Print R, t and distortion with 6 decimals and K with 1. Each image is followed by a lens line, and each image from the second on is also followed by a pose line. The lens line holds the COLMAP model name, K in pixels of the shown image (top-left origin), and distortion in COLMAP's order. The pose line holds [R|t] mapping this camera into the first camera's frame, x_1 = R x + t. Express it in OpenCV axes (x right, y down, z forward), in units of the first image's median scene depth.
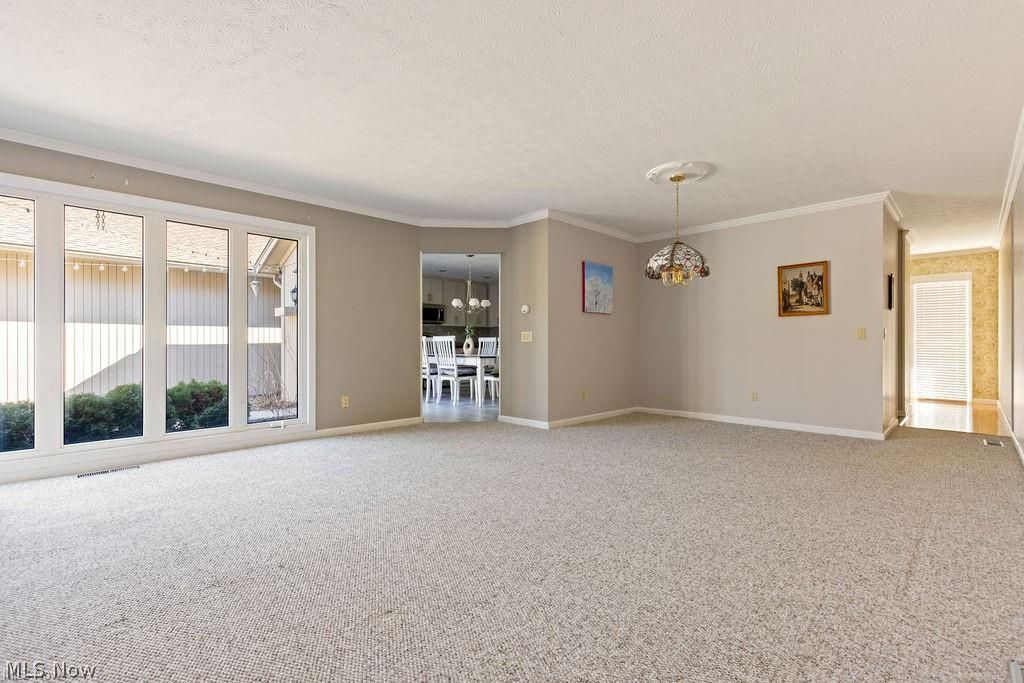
lens RADIAL K [[458.5, 0, 511.9], [0, 458.5, 344.4], [0, 0, 1]] dist [0.005765, -0.000779]
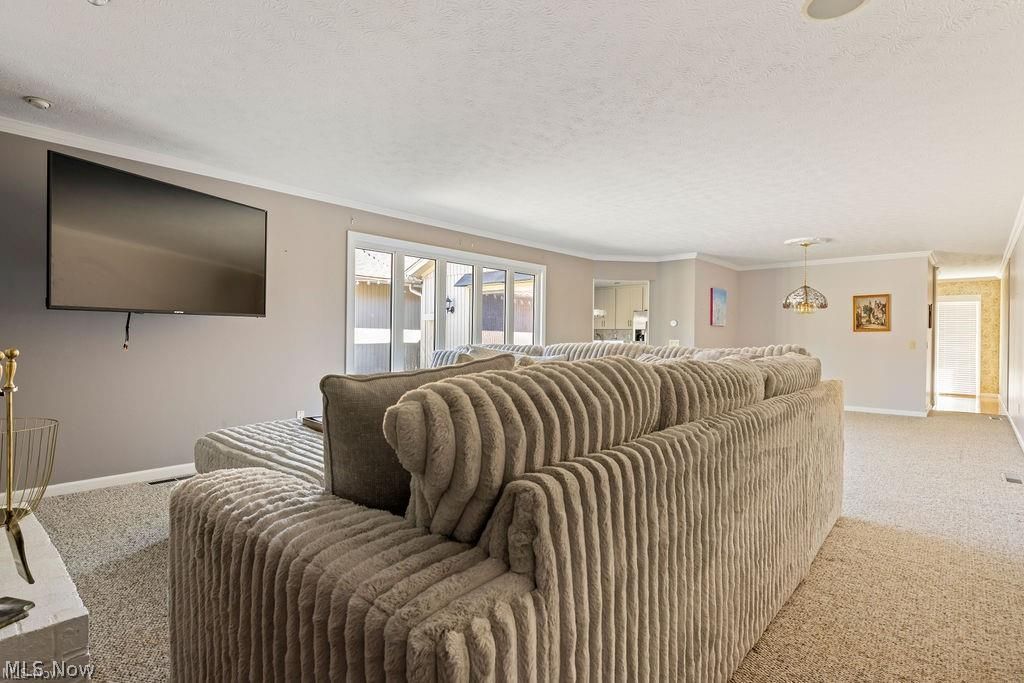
lens RADIAL K [[516.7, 0, 509.0], [0, 516.7, 339.9], [0, 0, 1]] dist [-0.006149, 0.001279]
pose [[0.998674, 0.012367, 0.049967, -0.529096], [-0.012455, 0.999921, 0.001450, -0.023221], [-0.049945, -0.002070, 0.998750, -0.502679]]
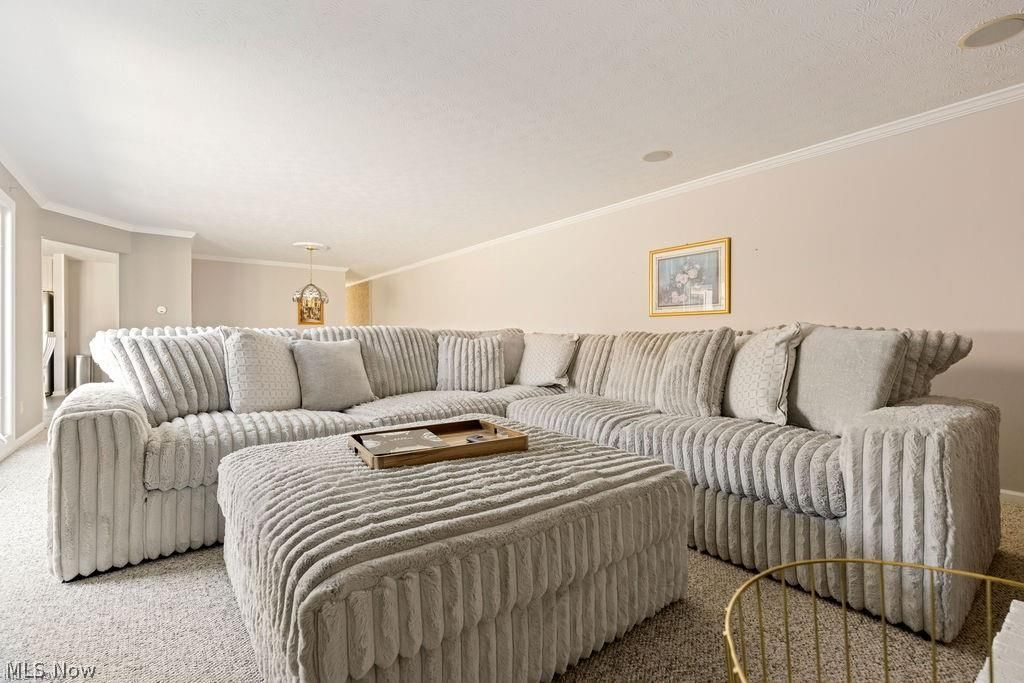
lens RADIAL K [[458.5, 0, 510.8], [0, 458.5, 337.7], [0, 0, 1]] dist [0.005765, -0.000779]
pose [[0.138011, 0.005203, 0.990417, -0.977285], [0.002271, 0.999982, -0.005570, 0.000733], [-0.990428, 0.003018, 0.137997, -0.026864]]
